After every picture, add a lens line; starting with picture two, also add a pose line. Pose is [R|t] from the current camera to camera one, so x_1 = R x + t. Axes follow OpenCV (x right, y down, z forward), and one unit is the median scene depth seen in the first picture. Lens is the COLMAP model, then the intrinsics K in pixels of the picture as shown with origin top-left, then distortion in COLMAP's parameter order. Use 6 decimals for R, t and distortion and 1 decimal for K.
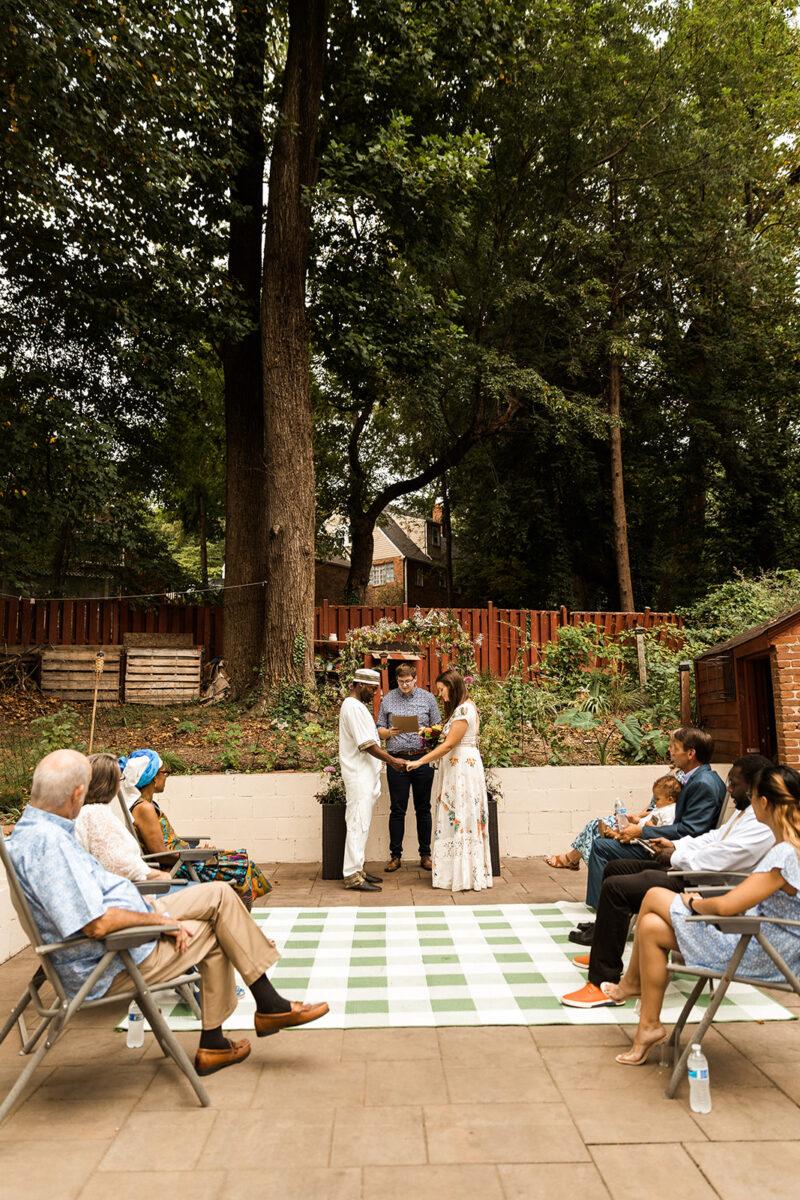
lens RADIAL K [[831.9, 0, 391.0], [0, 831.9, 613.3], [0, 0, 1]] dist [0.002022, 0.006277]
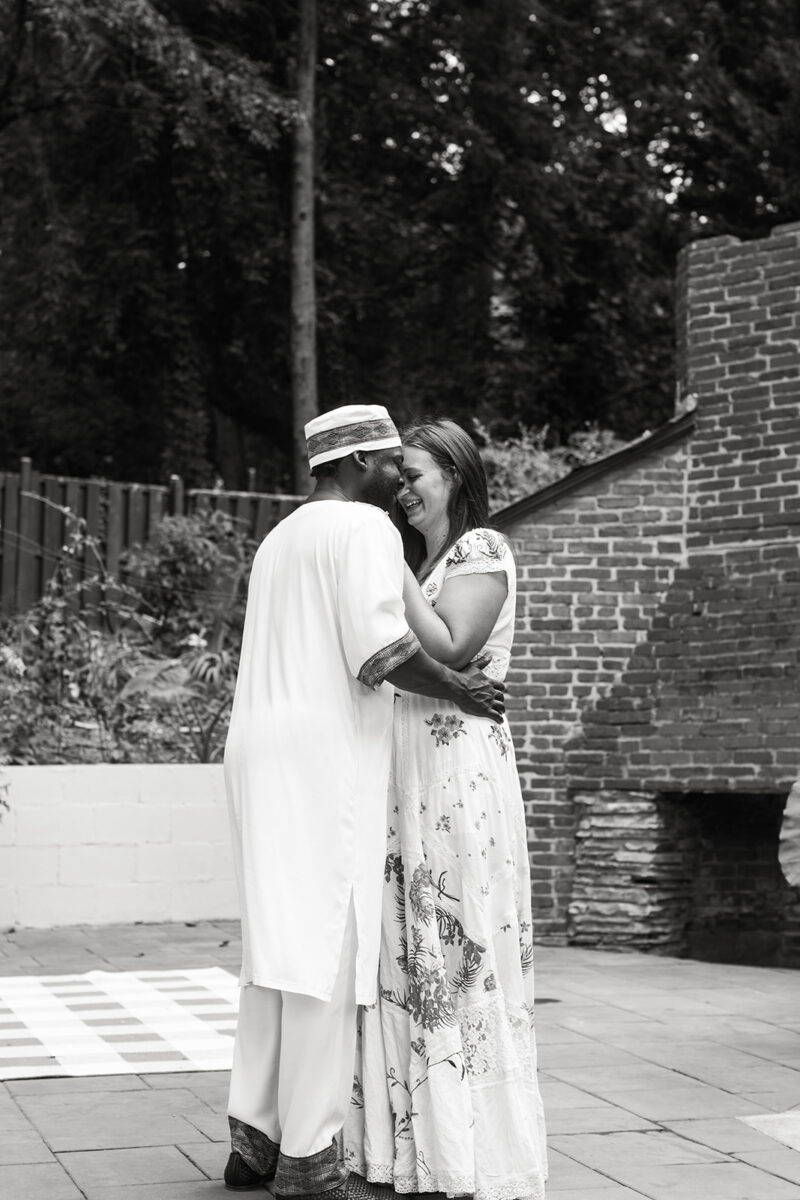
lens RADIAL K [[1957.8, 0, 364.1], [0, 1957.8, 533.1], [0, 0, 1]] dist [0.050801, 0.000000]
pose [[0.959894, 0.047254, 0.276354, -0.005147], [-0.052616, 0.998543, 0.012017, 0.005919], [-0.275383, -0.026076, 0.960981, -0.179729]]
